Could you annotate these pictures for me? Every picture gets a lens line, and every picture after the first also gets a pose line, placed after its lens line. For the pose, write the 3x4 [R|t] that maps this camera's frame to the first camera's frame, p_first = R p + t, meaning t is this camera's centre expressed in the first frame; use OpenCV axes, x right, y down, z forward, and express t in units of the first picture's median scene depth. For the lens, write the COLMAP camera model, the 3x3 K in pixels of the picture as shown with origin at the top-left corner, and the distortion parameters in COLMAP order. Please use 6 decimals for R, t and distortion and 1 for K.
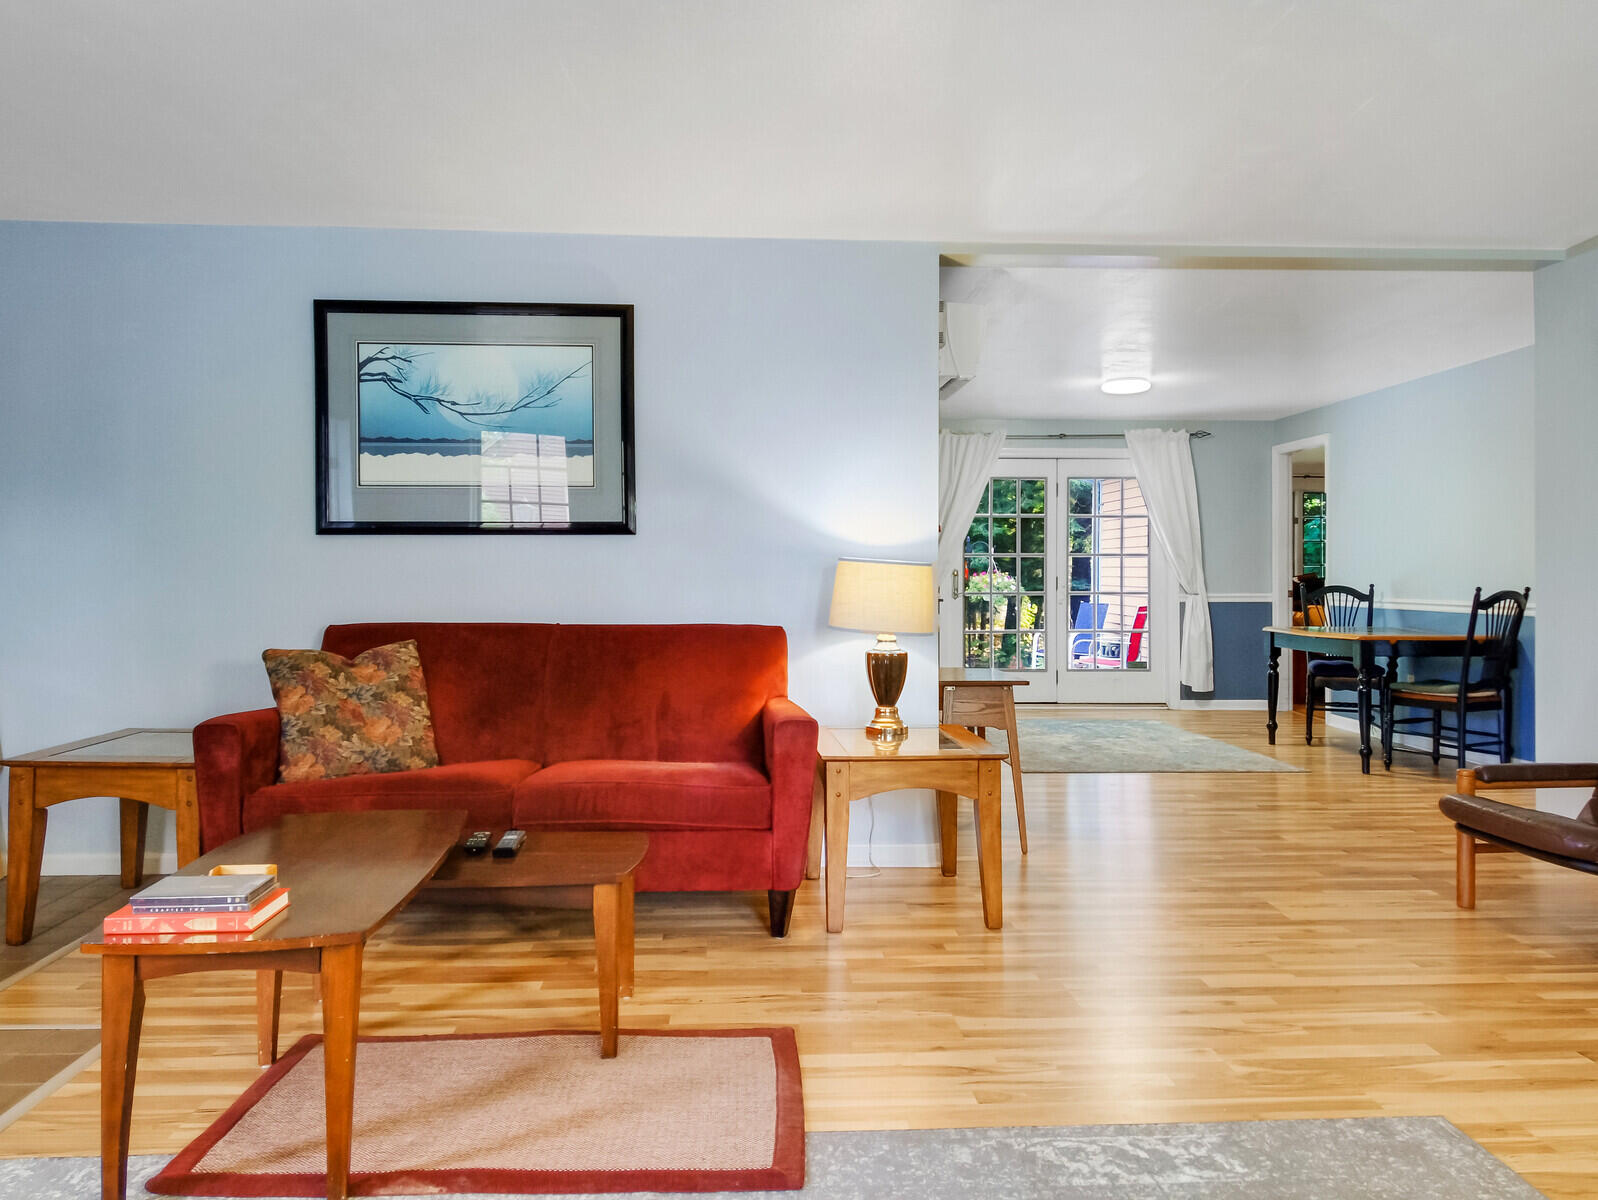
lens RADIAL K [[1103.9, 0, 799.1], [0, 1103.9, 576.3], [0, 0, 1]] dist [0.044455, -0.050468]
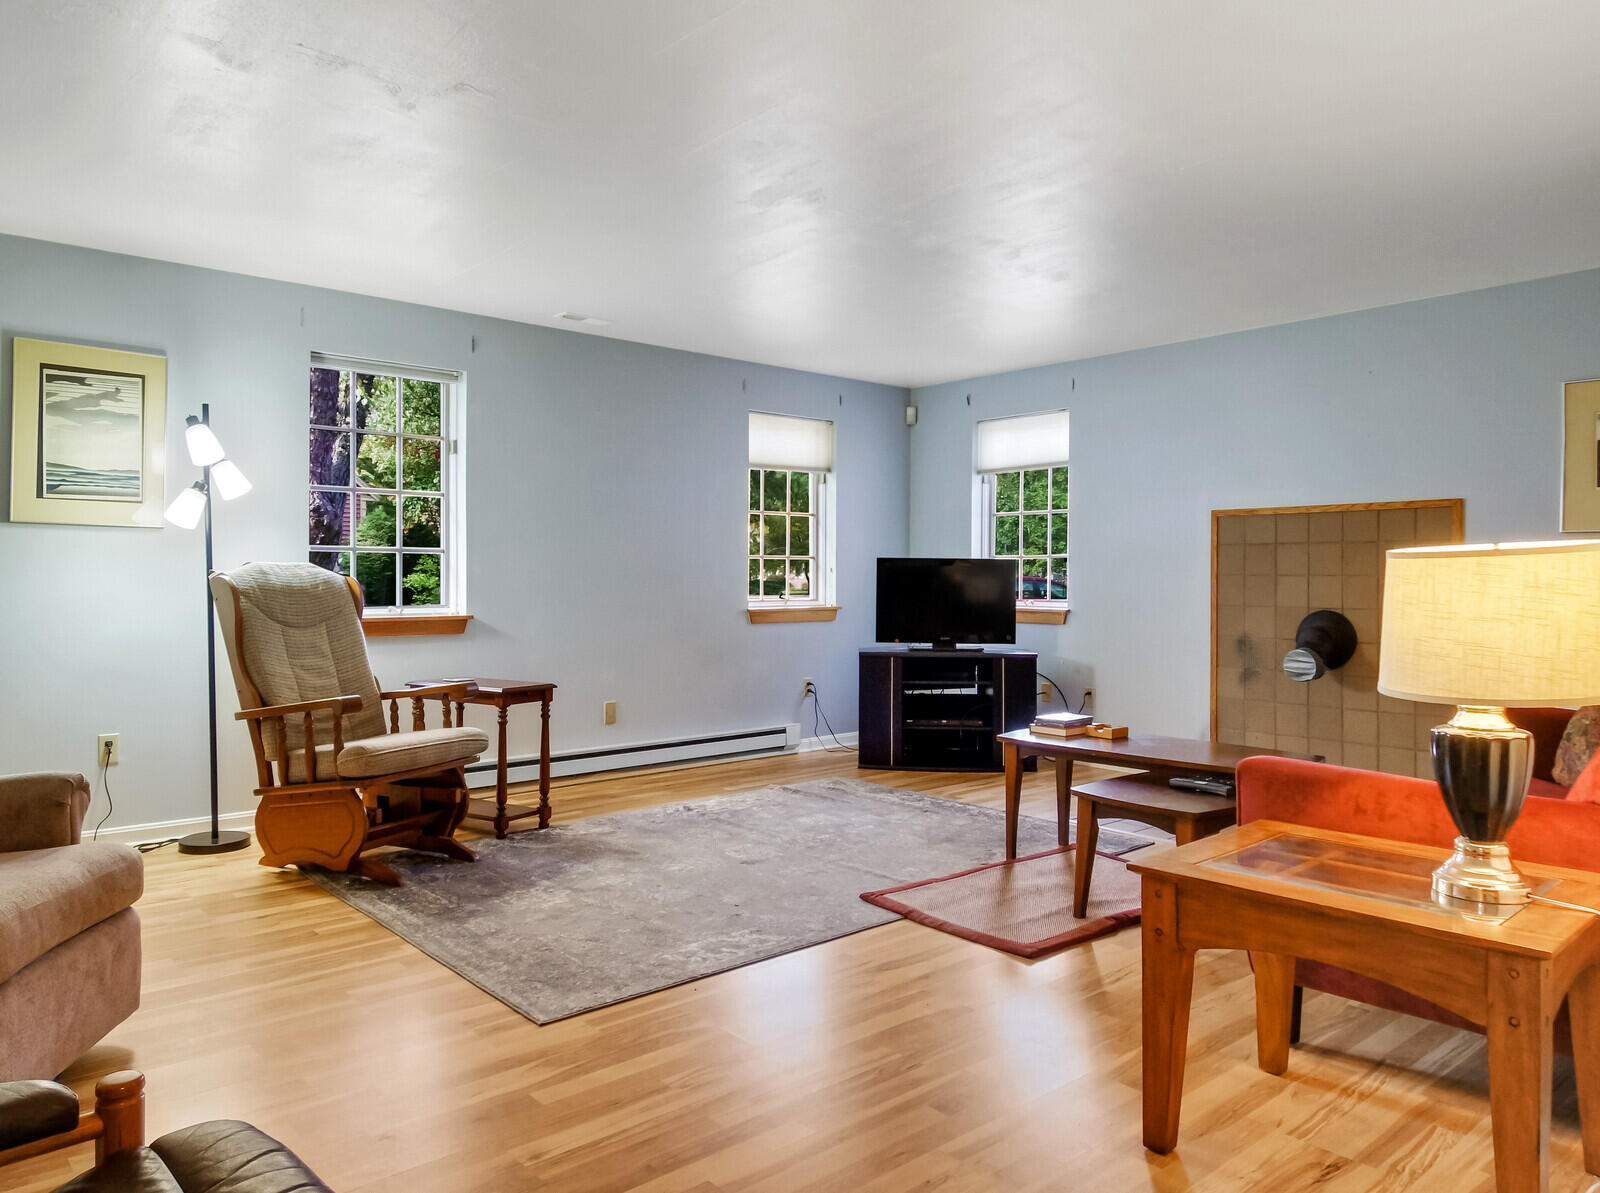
lens RADIAL K [[1105.3, 0, 796.0], [0, 1105.3, 588.5], [0, 0, 1]] dist [0.044455, -0.050468]
pose [[-0.776438, -0.002947, -0.630187, 0.351150], [-0.007683, 0.999959, 0.004790, 0.004730], [0.630147, 0.008561, -0.776429, 0.659314]]
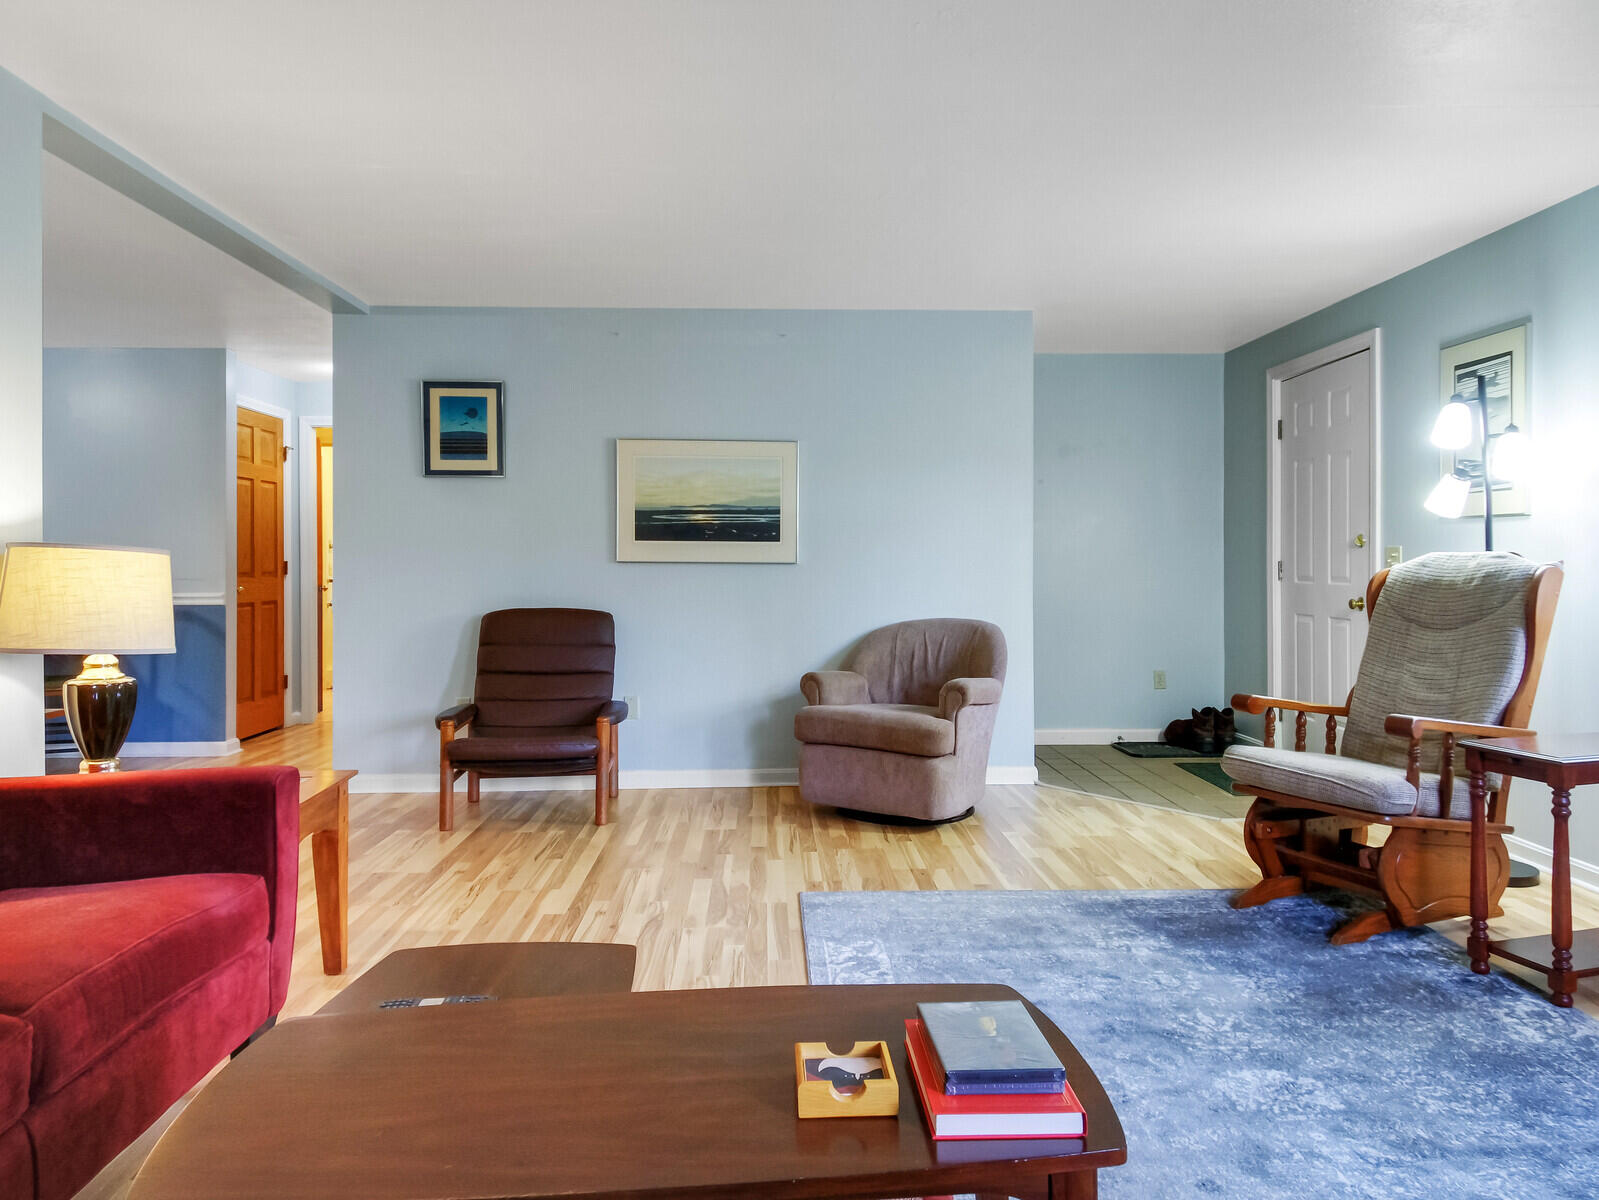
lens RADIAL K [[1104.6, 0, 805.0], [0, 1104.6, 586.1], [0, 0, 1]] dist [0.044455, -0.050468]
pose [[0.020661, -0.020820, 0.999570, -0.325905], [0.001289, 0.999783, 0.020798, 0.001621], [-0.999786, 0.000859, 0.020683, 0.303612]]
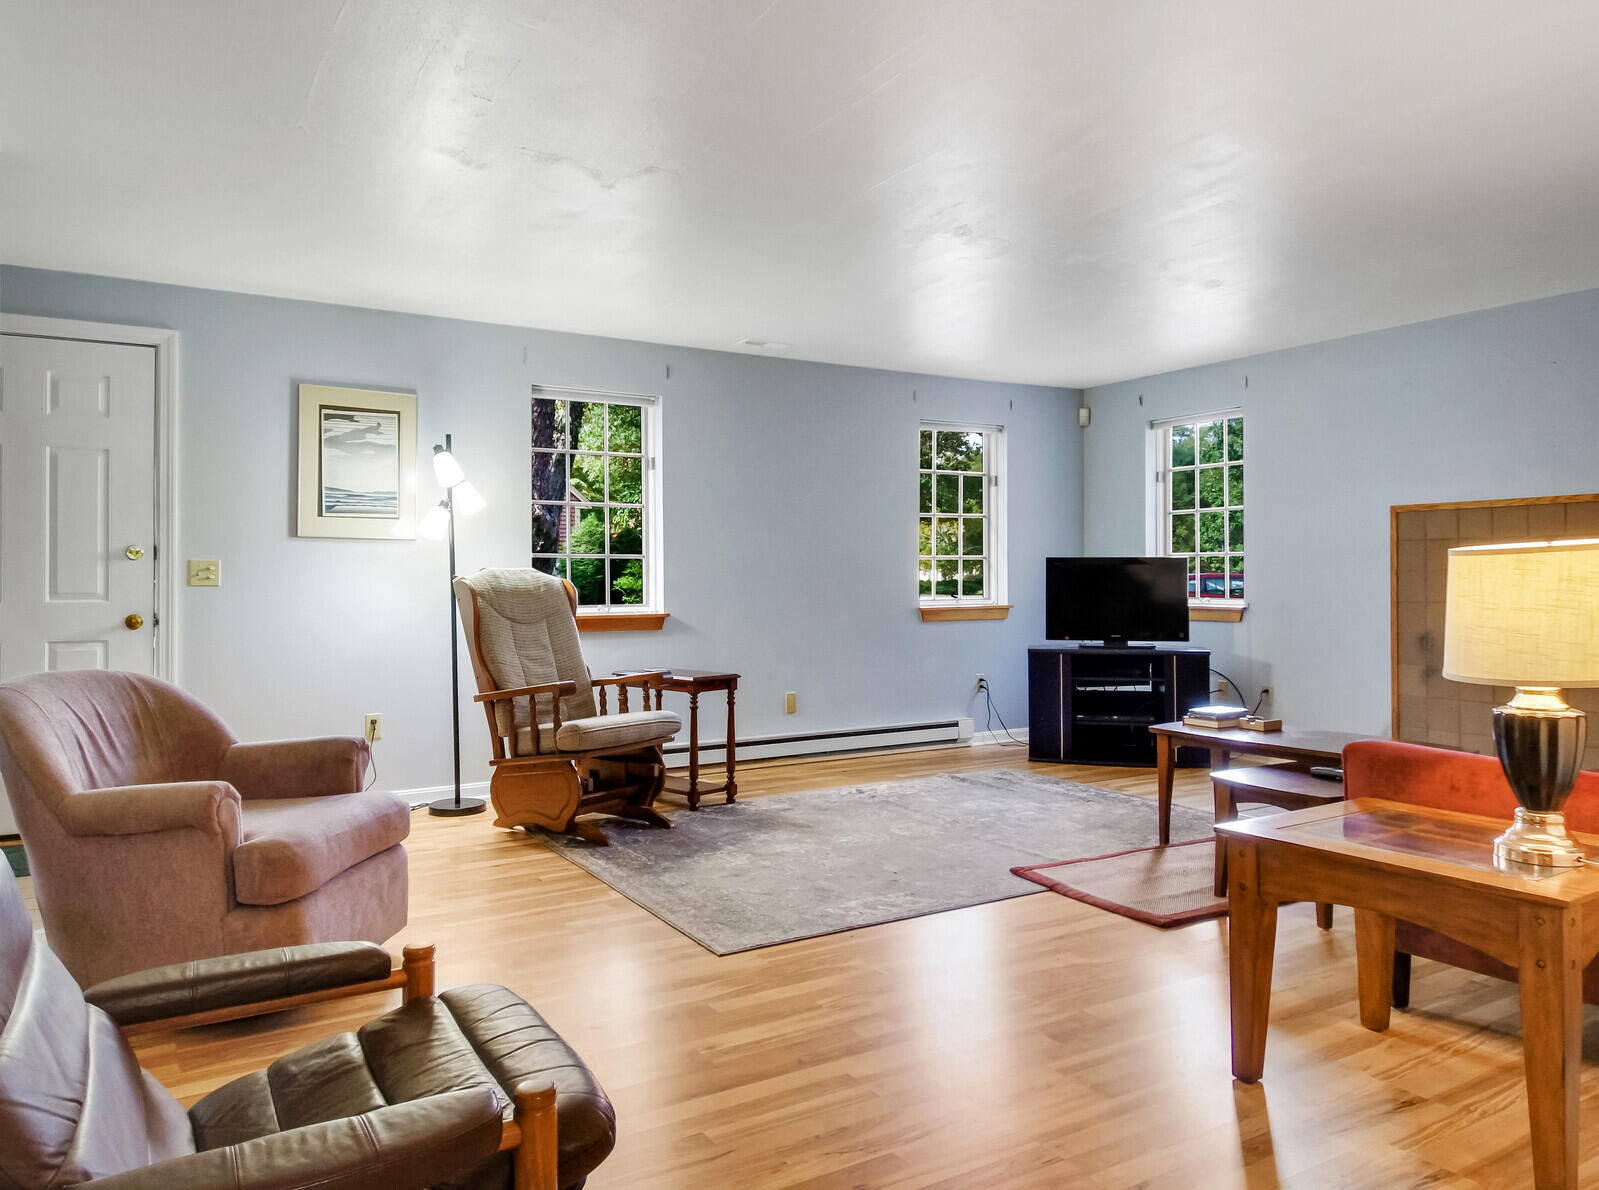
lens RADIAL K [[1104.6, 0, 804.8], [0, 1104.6, 593.8], [0, 0, 1]] dist [0.044455, -0.050468]
pose [[-0.871250, 0.004053, -0.490823, 0.368688], [-0.000600, 0.999956, 0.009322, 0.005227], [0.490839, 0.008416, -0.871210, 0.717222]]
